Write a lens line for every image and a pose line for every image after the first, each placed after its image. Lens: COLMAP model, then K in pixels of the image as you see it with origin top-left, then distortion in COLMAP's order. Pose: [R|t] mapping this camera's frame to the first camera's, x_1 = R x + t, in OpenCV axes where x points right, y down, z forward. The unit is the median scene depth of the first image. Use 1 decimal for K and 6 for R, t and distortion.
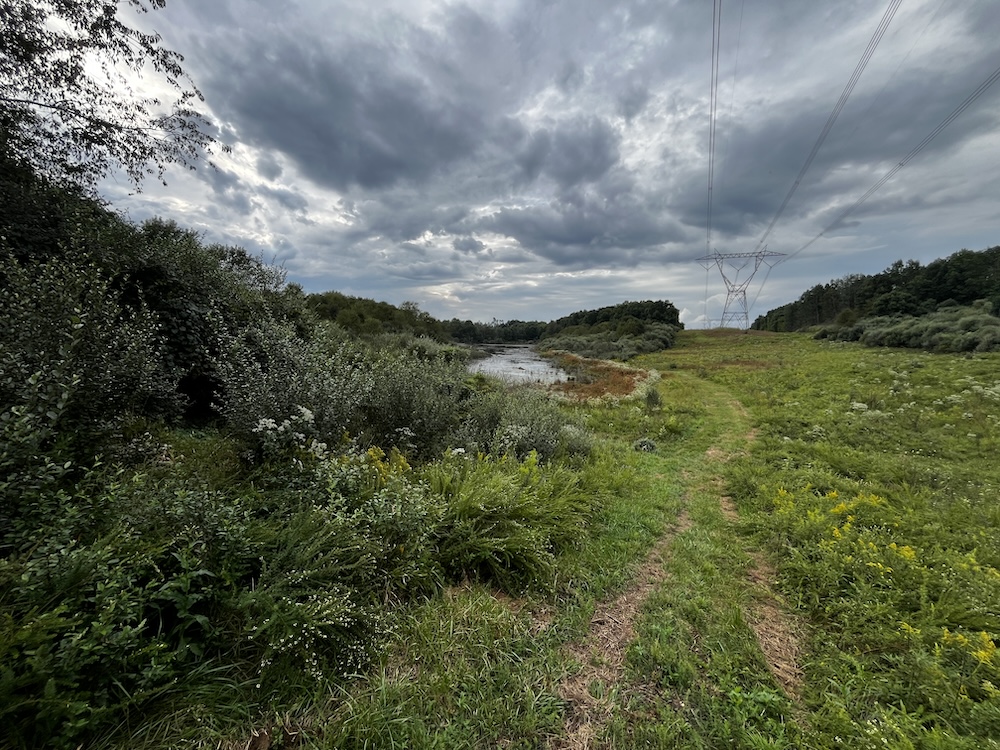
lens RADIAL K [[406.9, 0, 484.8], [0, 406.9, 375.1], [0, 0, 1]] dist [-0.023255, 0.003220]
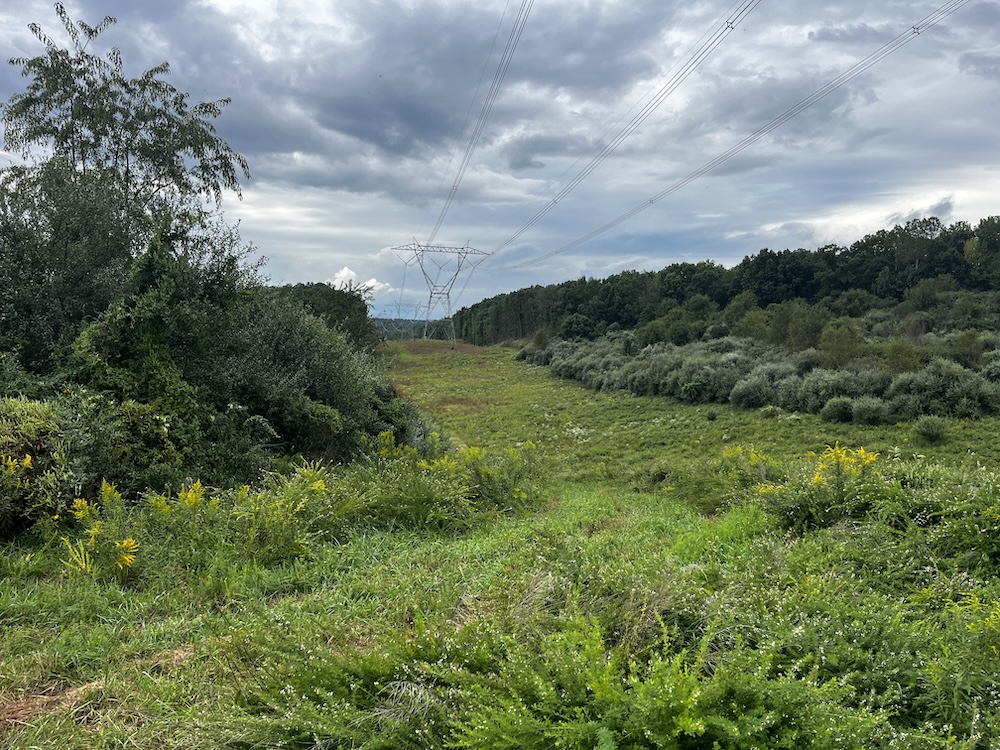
lens RADIAL K [[780.9, 0, 504.7], [0, 780.9, 386.0], [0, 0, 1]] dist [0.075978, -0.109641]
pose [[0.793465, -0.044726, 0.606970, -1.031501], [0.042635, 0.998931, 0.017874, -0.199800], [-0.607120, 0.011696, 0.794524, -1.435556]]
